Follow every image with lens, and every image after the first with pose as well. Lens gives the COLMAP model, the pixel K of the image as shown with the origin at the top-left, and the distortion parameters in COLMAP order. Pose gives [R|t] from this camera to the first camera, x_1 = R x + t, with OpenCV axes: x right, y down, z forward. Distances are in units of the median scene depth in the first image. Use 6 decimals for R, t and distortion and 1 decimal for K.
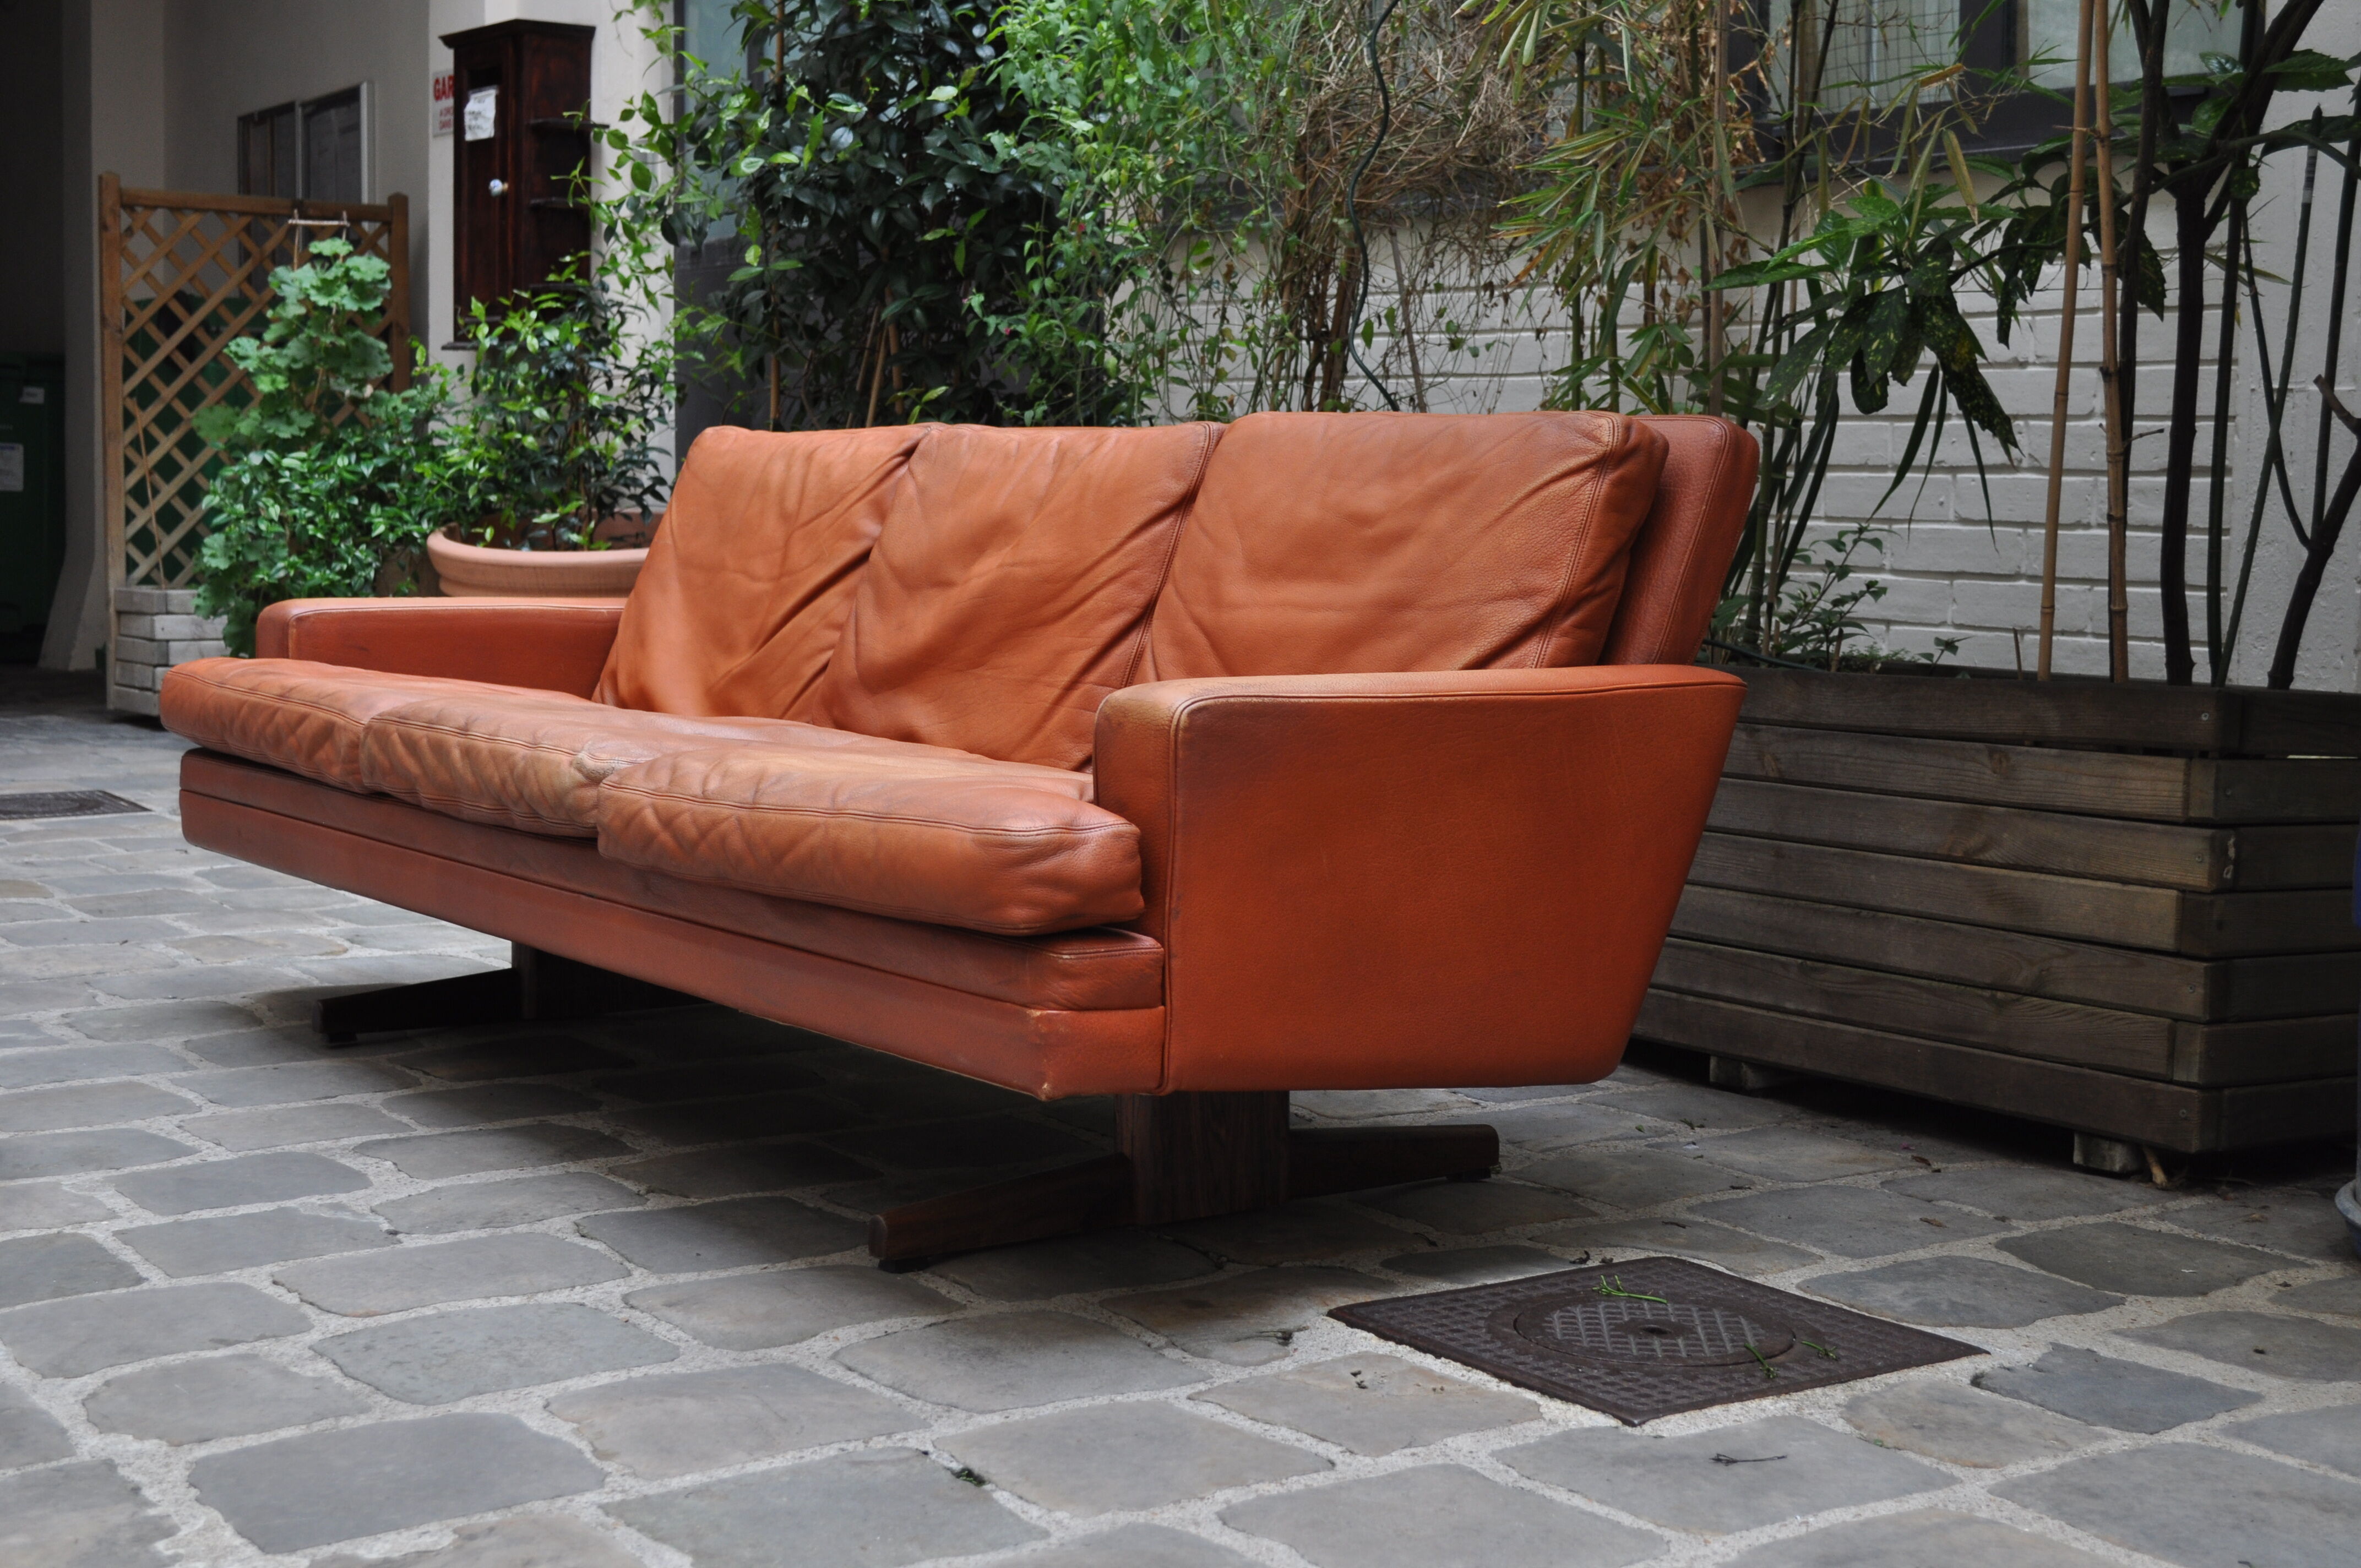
lens RADIAL K [[3202.2, 0, 1180.5], [0, 3202.2, 784.0], [0, 0, 1]] dist [-0.037315, 0.008645]
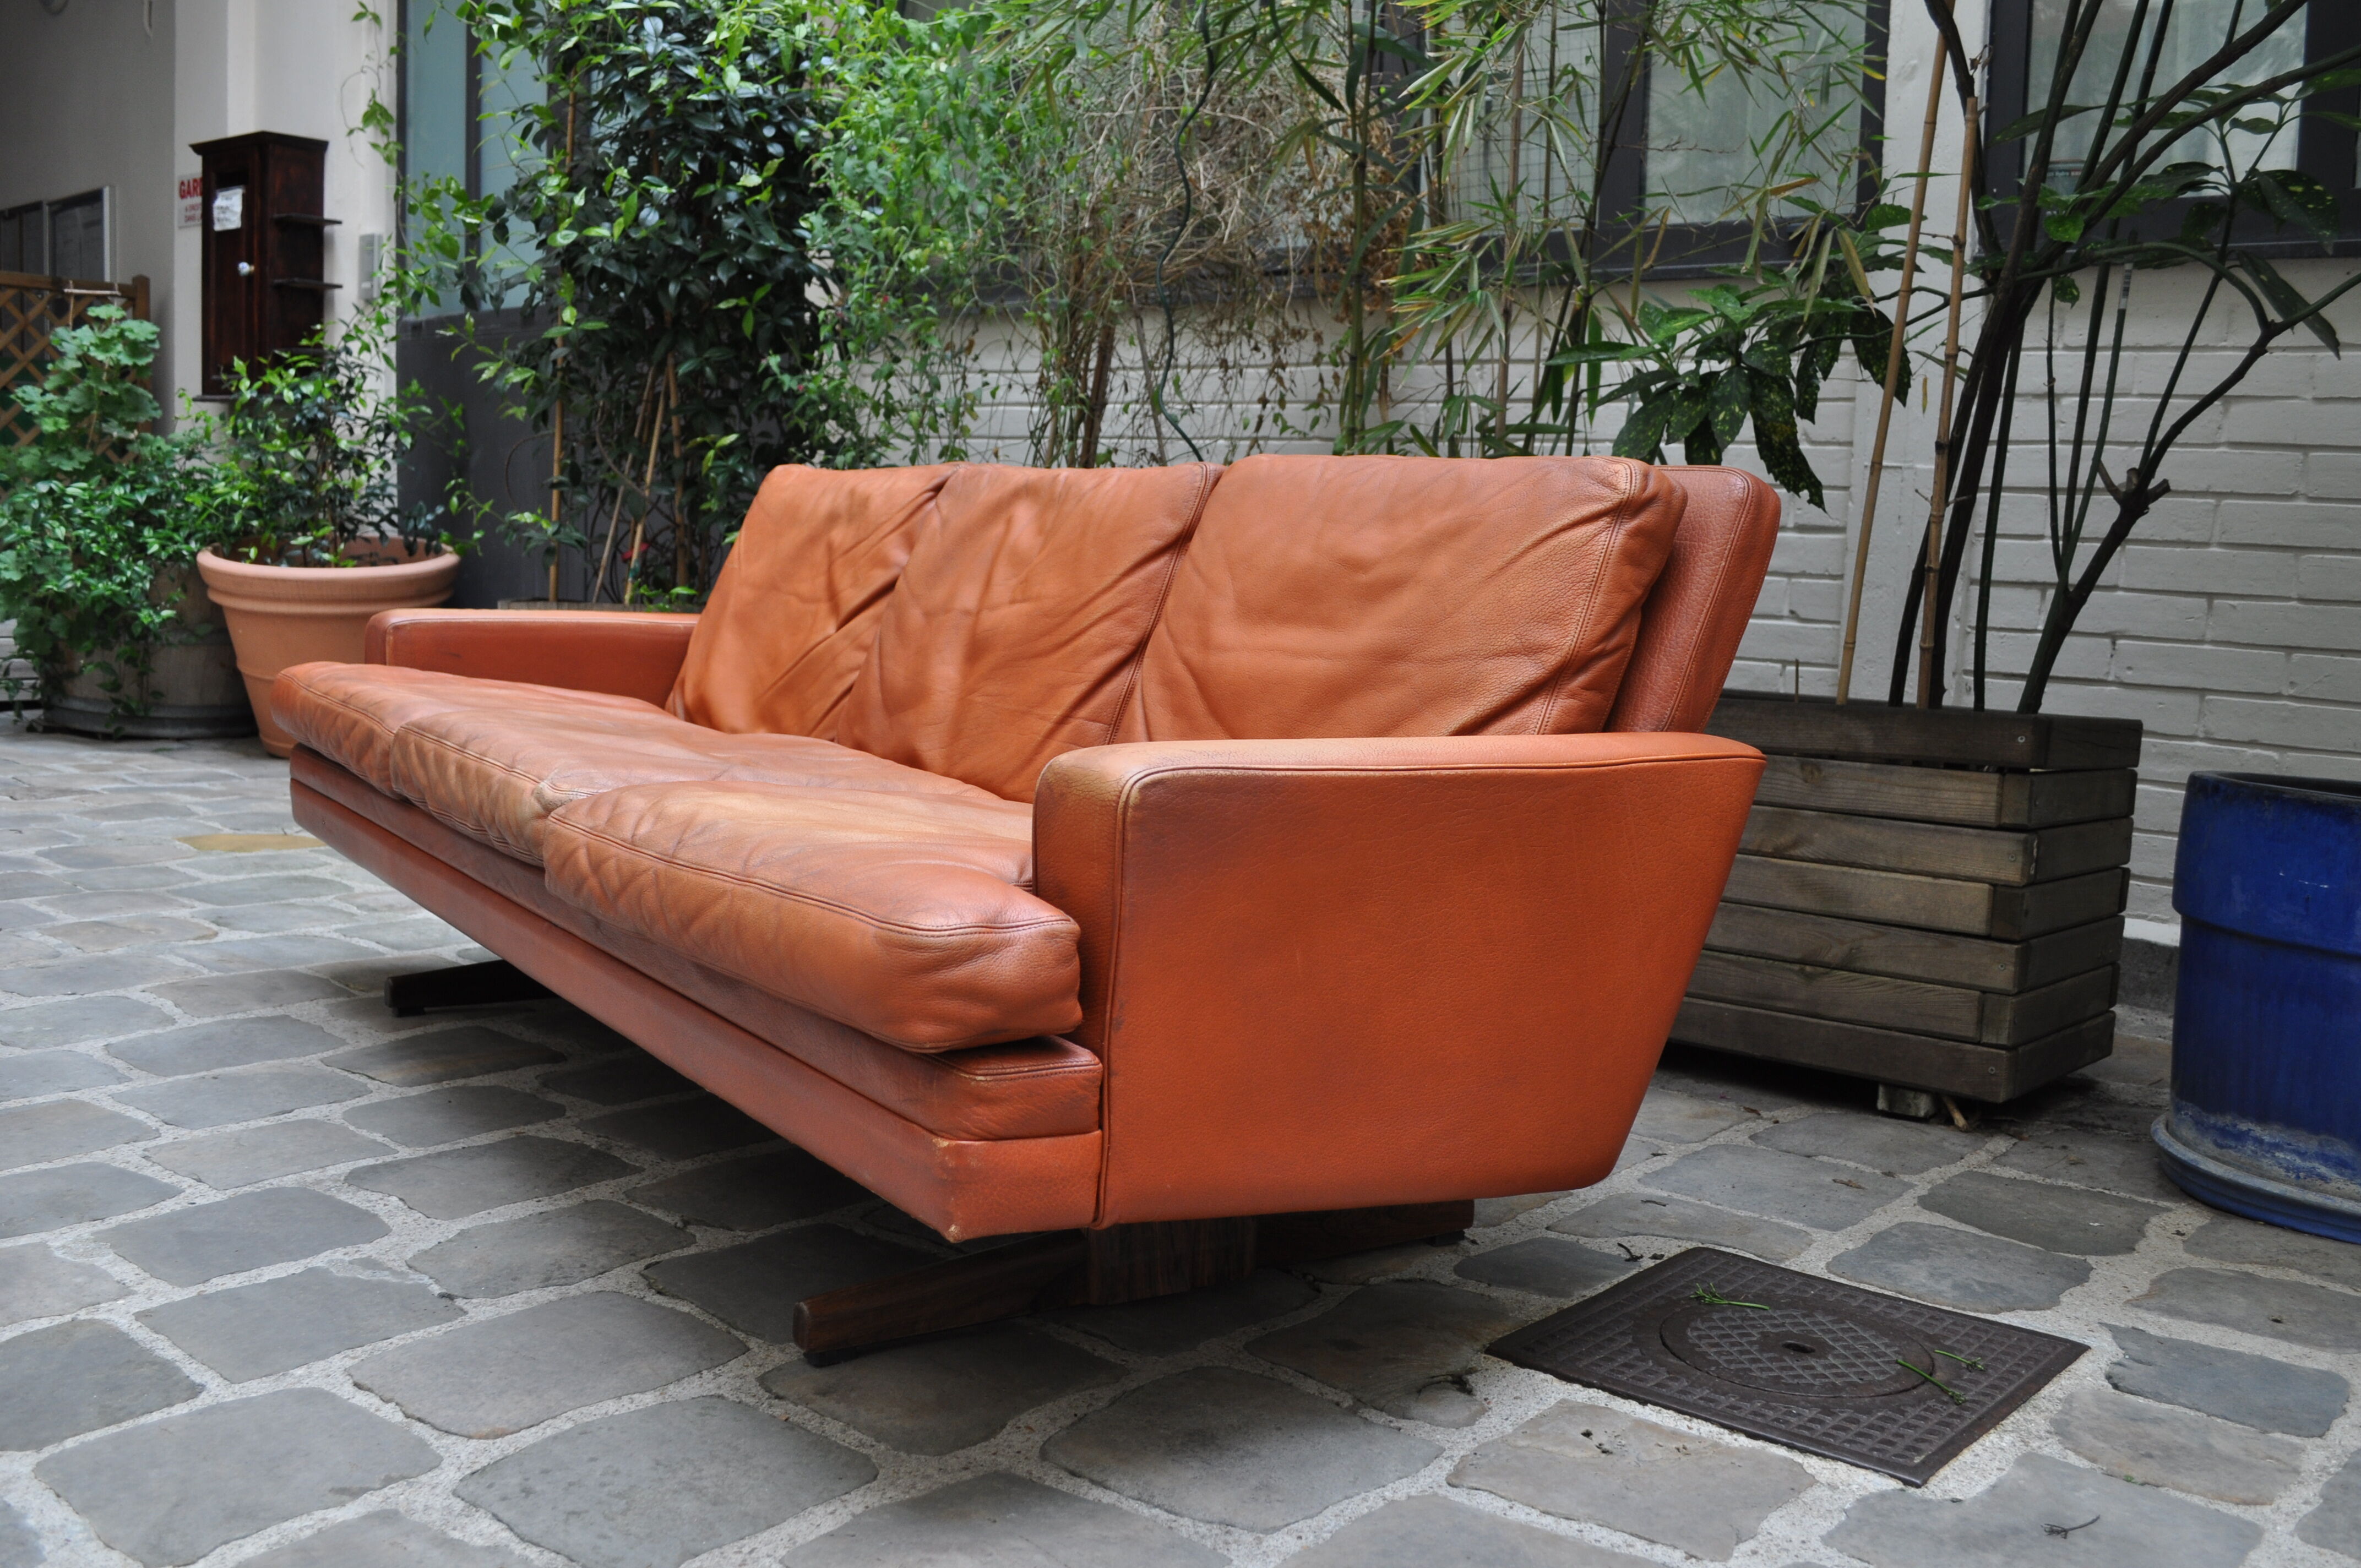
lens RADIAL K [[2135.8, 0, 1180.5], [0, 2135.8, 784.0], [0, 0, 1]] dist [-0.075197, 0.011478]
pose [[0.967415, -0.010981, 0.252959, -0.174080], [0.003886, 0.999585, 0.028532, -0.026887], [-0.253167, -0.026619, 0.967056, 0.307573]]
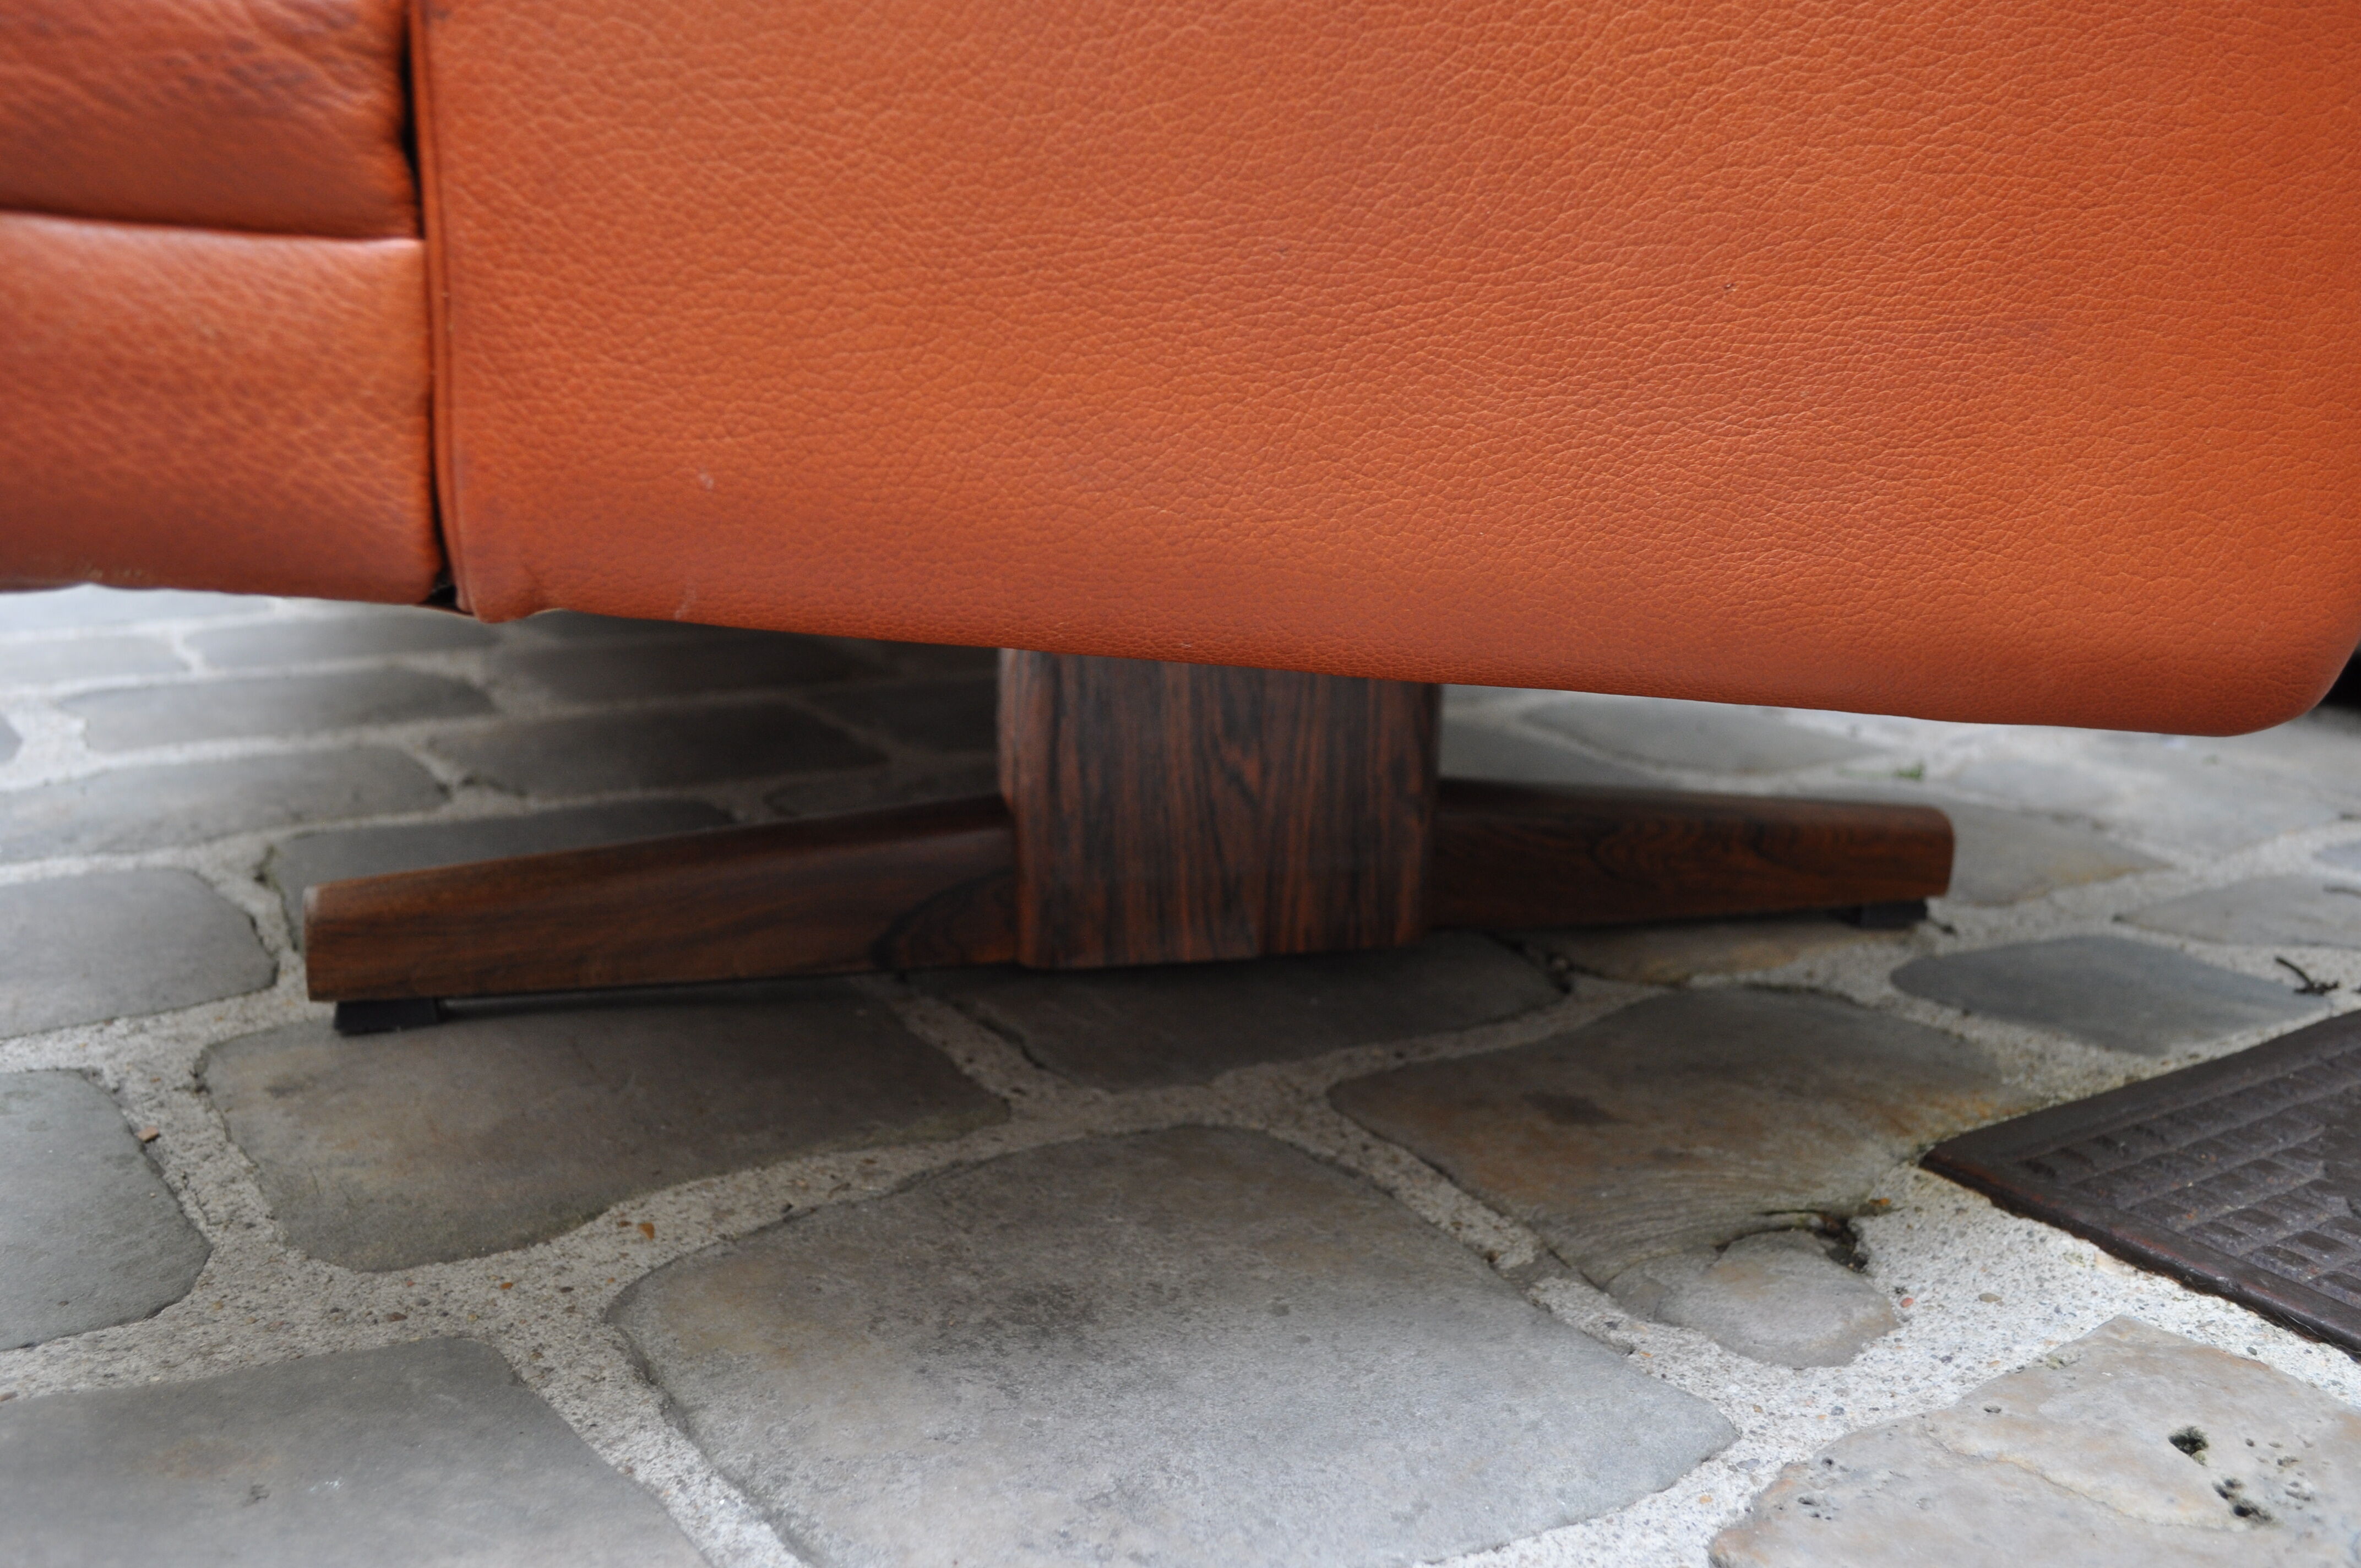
lens RADIAL K [[2135.8, 0, 1180.5], [0, 2135.8, 784.0], [0, 0, 1]] dist [-0.075197, 0.011478]
pose [[0.999702, 0.024322, -0.002248, -0.037268], [-0.023734, 0.989018, 0.145879, 0.067808], [0.005771, -0.145782, 0.989300, 0.605627]]
